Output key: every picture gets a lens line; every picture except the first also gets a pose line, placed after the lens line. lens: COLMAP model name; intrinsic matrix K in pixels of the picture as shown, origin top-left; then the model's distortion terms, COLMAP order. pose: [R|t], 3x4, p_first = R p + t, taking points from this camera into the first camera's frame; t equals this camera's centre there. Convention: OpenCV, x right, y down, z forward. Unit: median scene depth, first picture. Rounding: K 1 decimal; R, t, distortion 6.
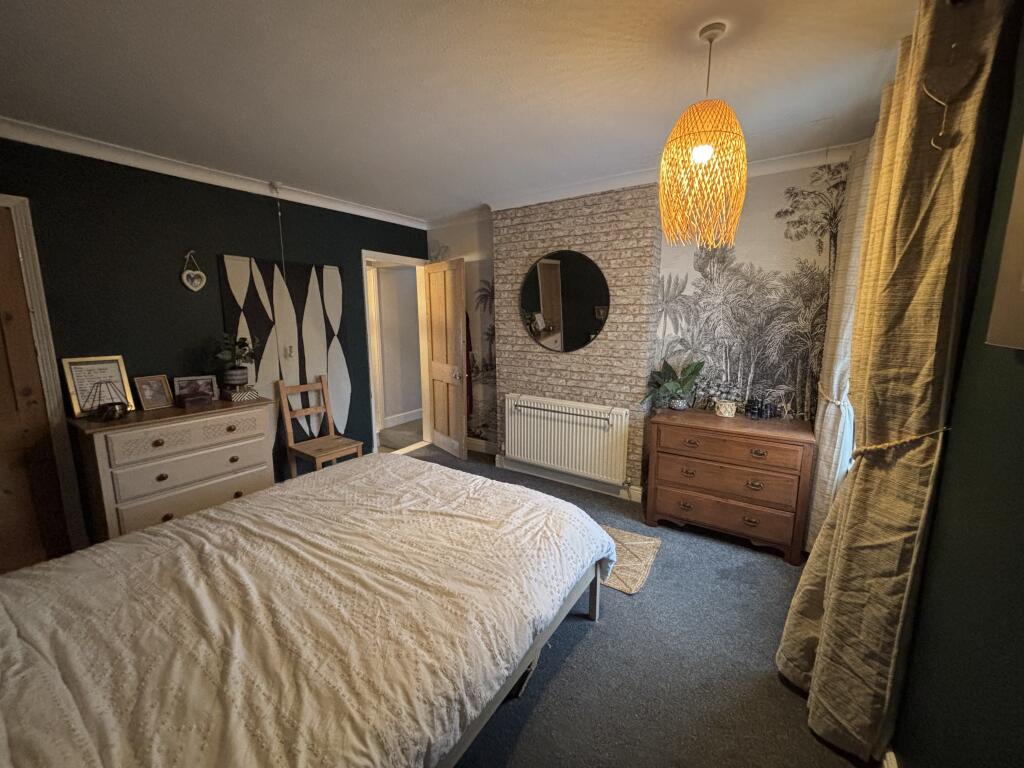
lens RADIAL K [[409.4, 0, 512.1], [0, 409.4, 380.7], [0, 0, 1]] dist [0.006692, -0.001416]
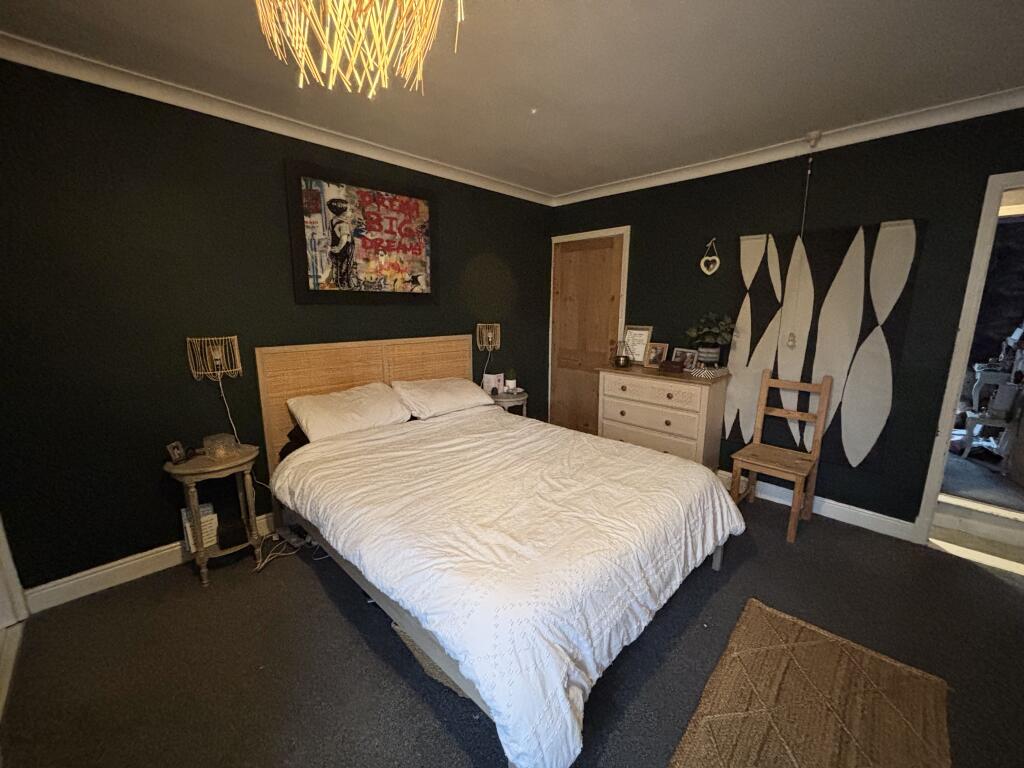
lens RADIAL K [[409.4, 0, 513.1], [0, 409.4, 380.6], [0, 0, 1]] dist [0.006692, -0.001416]
pose [[-0.193408, 0.186956, -0.963141, 0.437993], [-0.158350, 0.962858, 0.218699, -0.091902], [0.968255, 0.194812, -0.156620, 0.652542]]
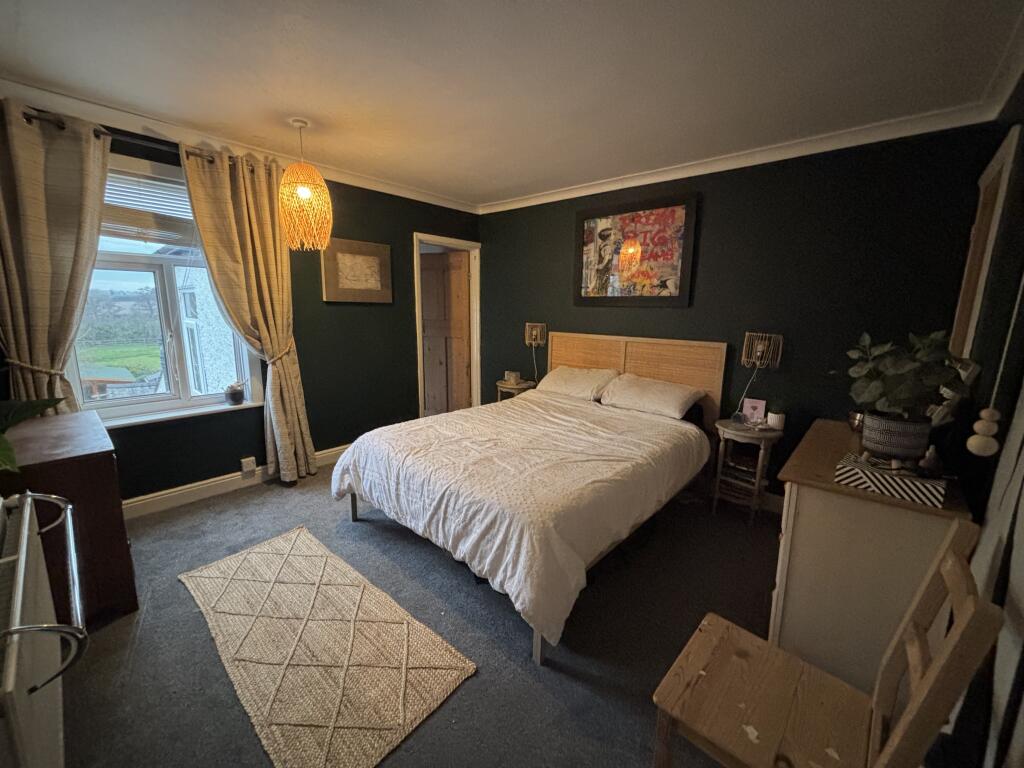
lens RADIAL K [[409.4, 0, 510.0], [0, 409.4, 382.2], [0, 0, 1]] dist [0.006692, -0.001416]
pose [[-0.988103, -0.035521, 0.149633, -0.331368], [0.017384, 0.940927, 0.338162, -0.202863], [-0.152806, 0.336741, -0.929116, 1.372042]]
